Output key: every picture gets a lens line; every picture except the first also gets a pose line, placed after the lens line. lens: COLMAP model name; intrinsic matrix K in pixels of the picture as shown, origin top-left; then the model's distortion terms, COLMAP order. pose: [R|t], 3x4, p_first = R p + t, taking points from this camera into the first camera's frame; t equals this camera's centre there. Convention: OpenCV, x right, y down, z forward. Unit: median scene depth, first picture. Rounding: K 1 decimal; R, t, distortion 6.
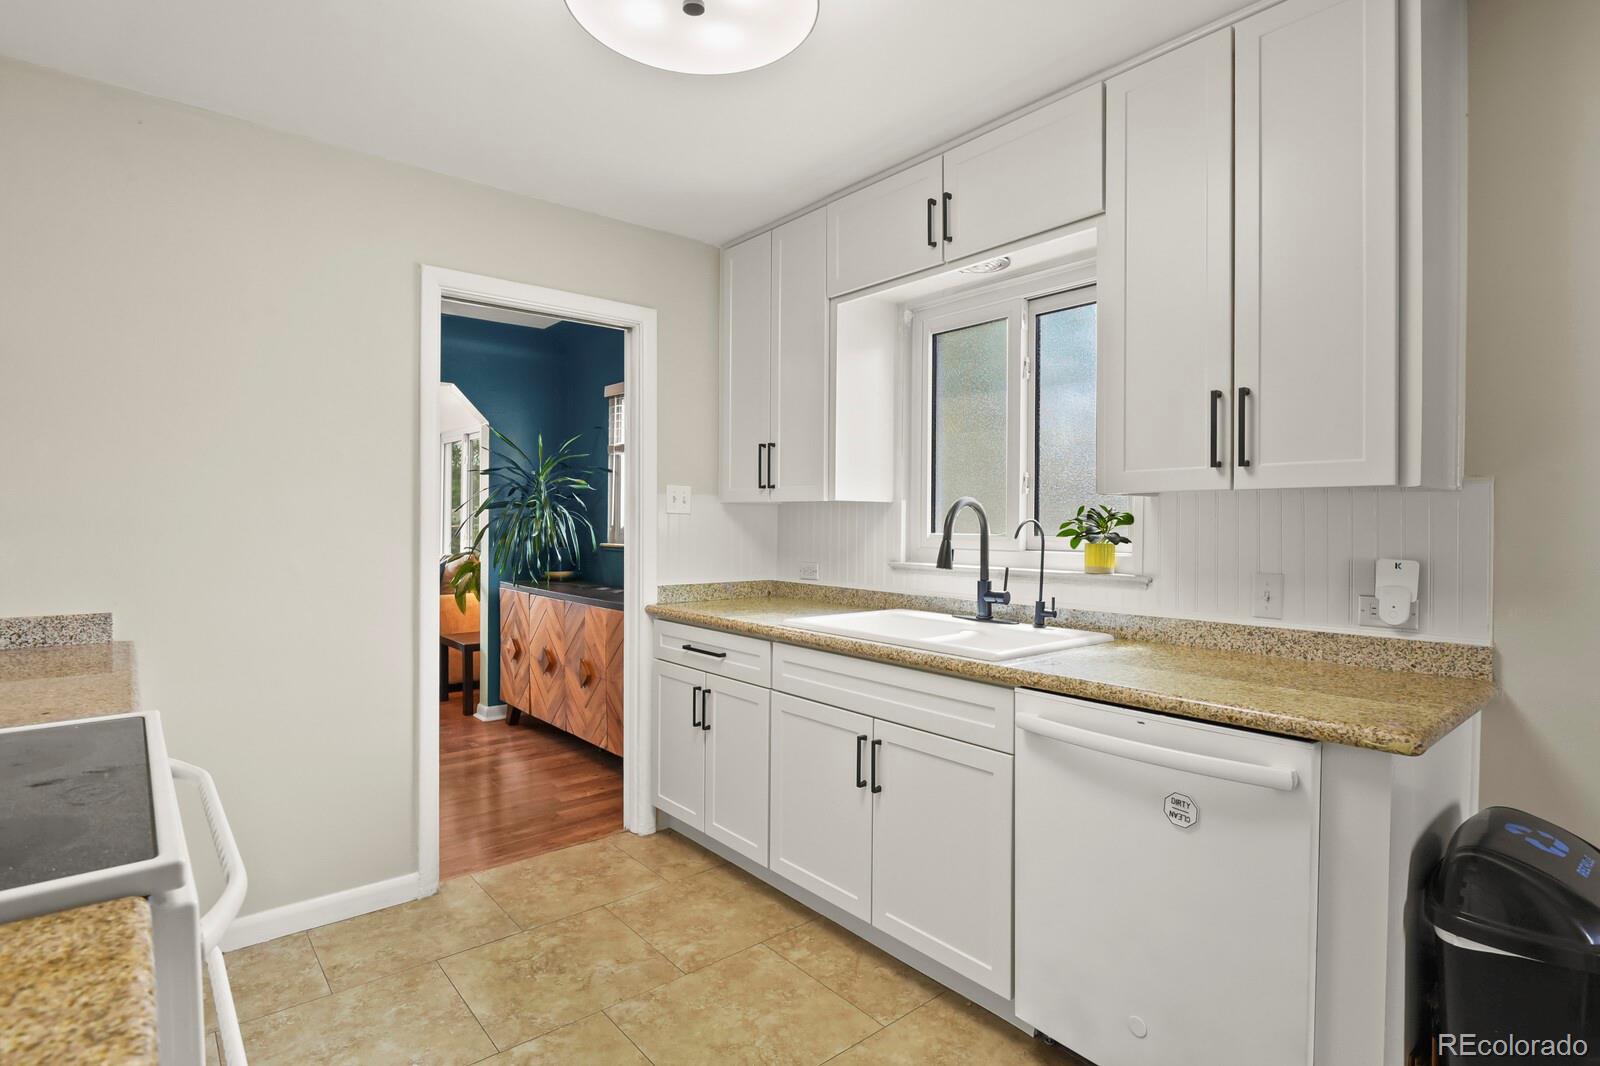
lens RADIAL K [[786.7, 0, 824.3], [0, 786.7, 534.6], [0, 0, 1]] dist [-0.000739, -0.006500]
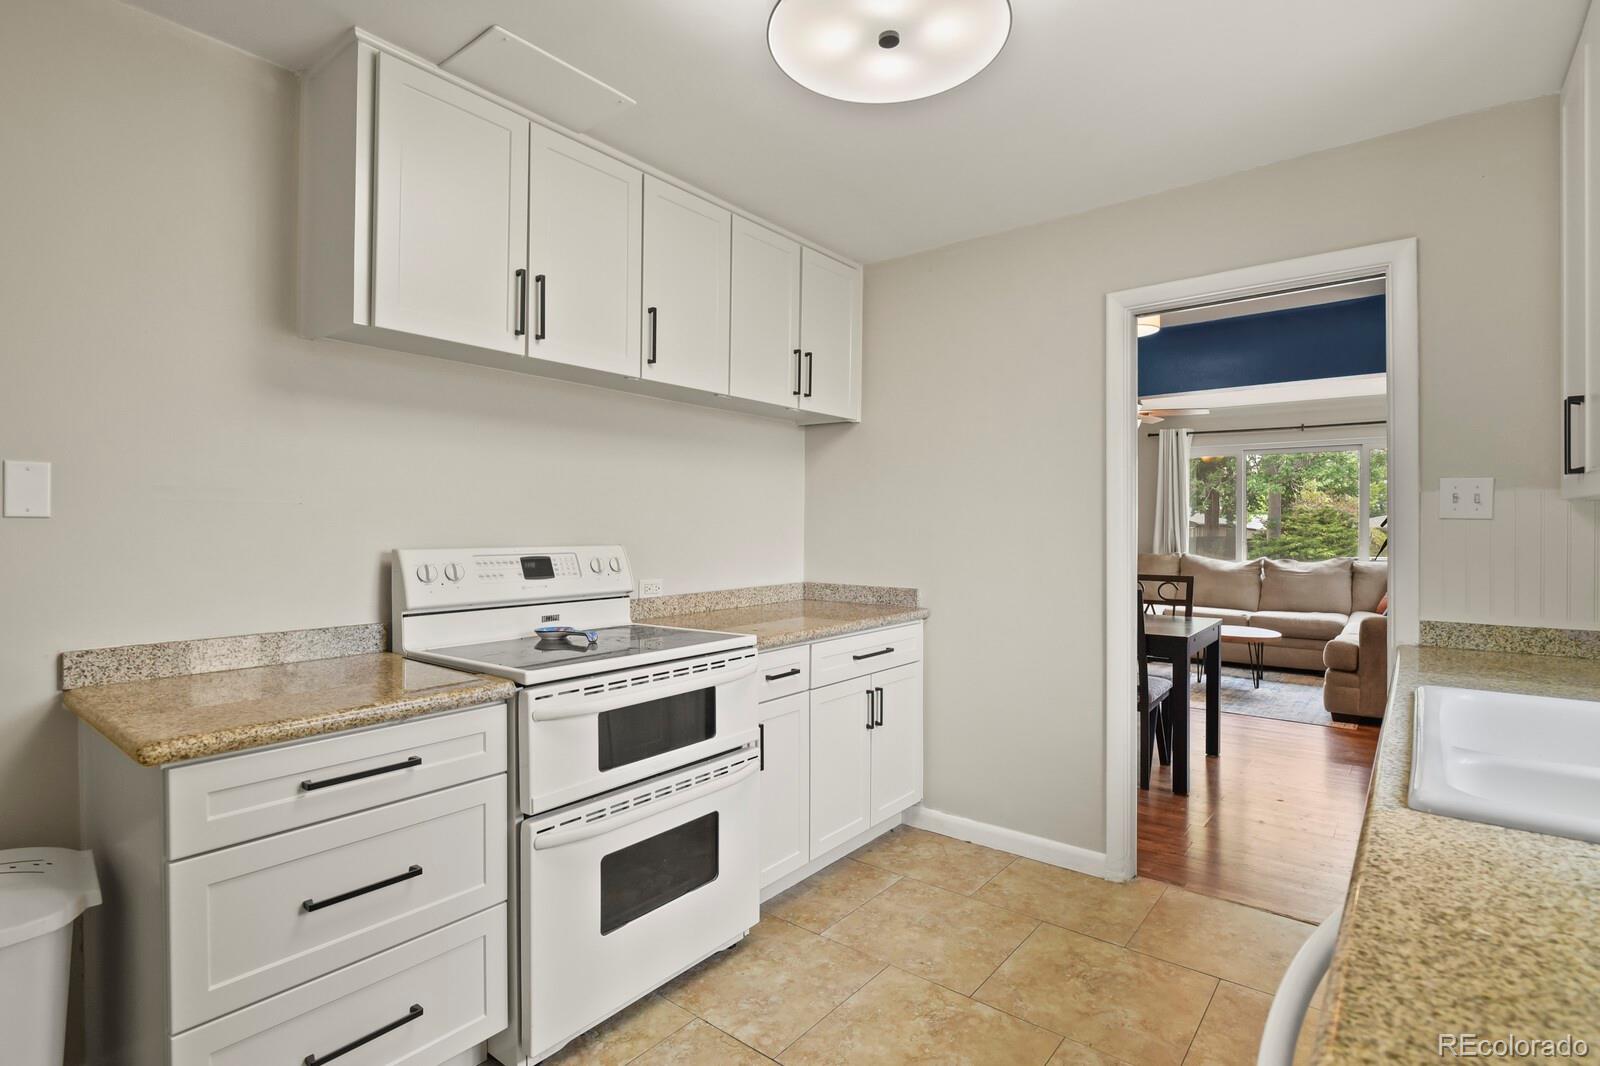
lens RADIAL K [[786.7, 0, 807.7], [0, 786.7, 528.0], [0, 0, 1]] dist [-0.000739, -0.006500]
pose [[0.183660, -0.004317, -0.982980, 0.508706], [-0.016911, 0.999828, -0.007551, -0.005218], [0.982844, 0.018009, 0.183556, 0.419667]]
